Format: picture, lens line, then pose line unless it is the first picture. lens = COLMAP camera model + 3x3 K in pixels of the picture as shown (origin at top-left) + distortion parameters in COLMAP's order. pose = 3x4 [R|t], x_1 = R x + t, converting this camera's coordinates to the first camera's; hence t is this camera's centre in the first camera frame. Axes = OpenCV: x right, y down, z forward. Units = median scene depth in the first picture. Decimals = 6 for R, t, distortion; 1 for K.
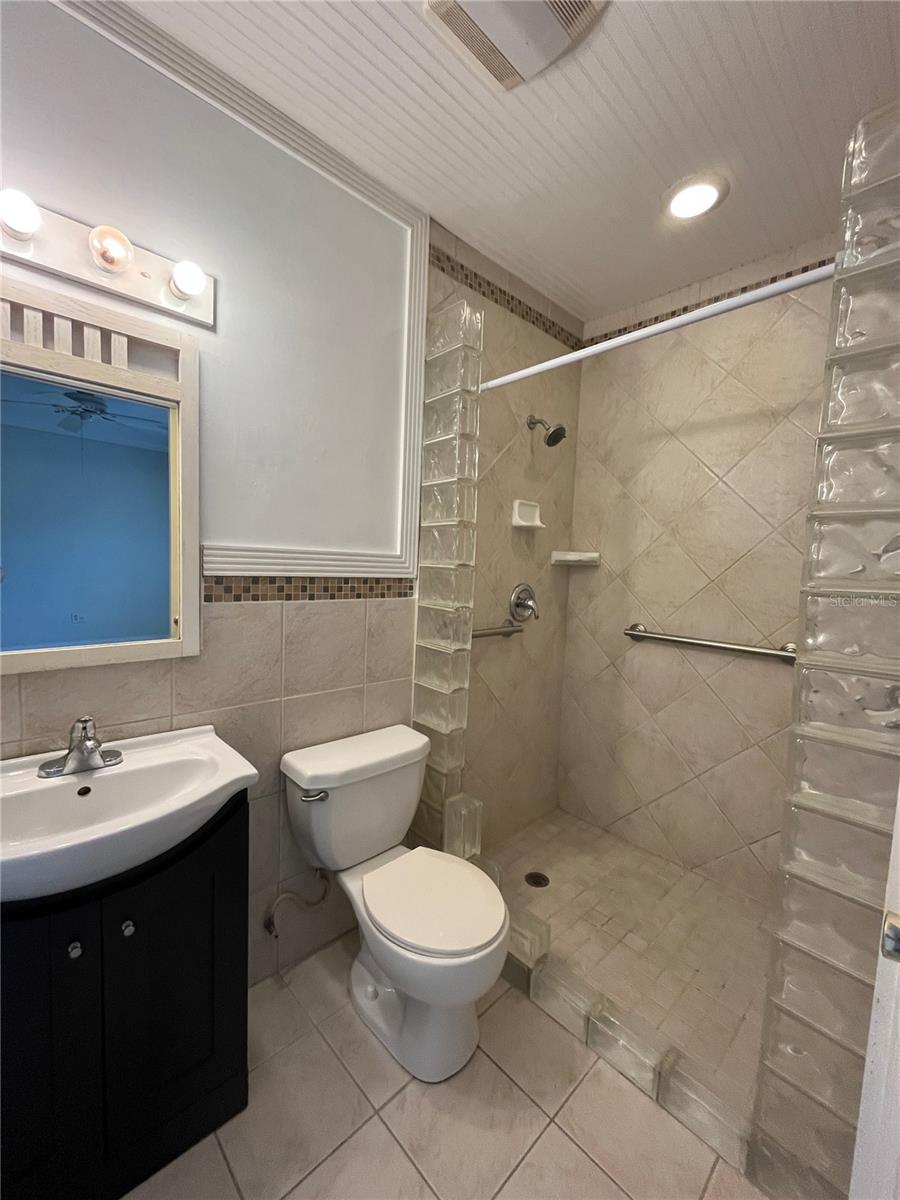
lens RADIAL K [[486.6, 0, 449.8], [0, 486.6, 599.5], [0, 0, 1]] dist [-0.001972, -0.000411]
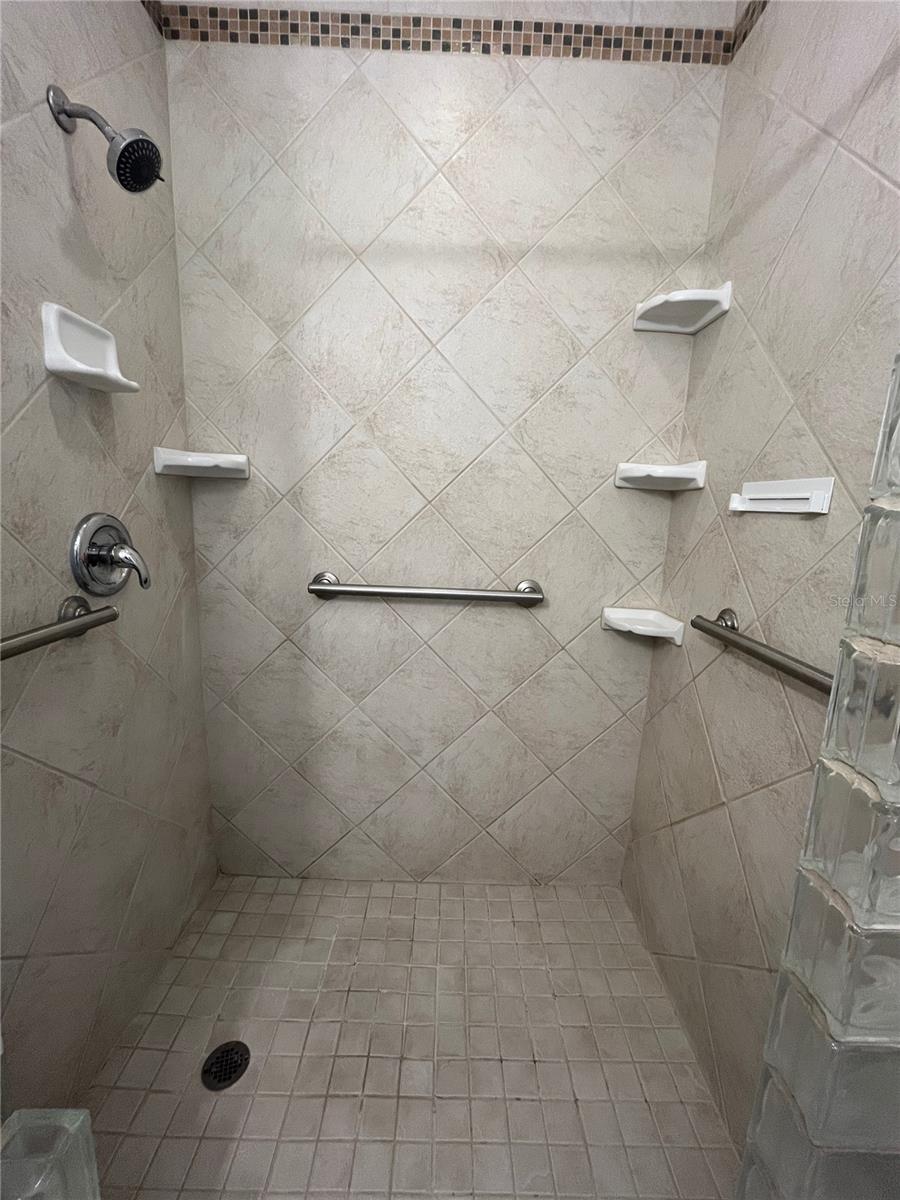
lens RADIAL K [[484.4, 0, 449.6], [0, 484.4, 602.6], [0, 0, 1]] dist [-0.005471, -0.000517]
pose [[0.690247, -0.152879, 0.707239, 0.045246], [0.044960, 0.984598, 0.168954, -0.011323], [-0.722176, -0.084823, 0.686489, 0.452202]]
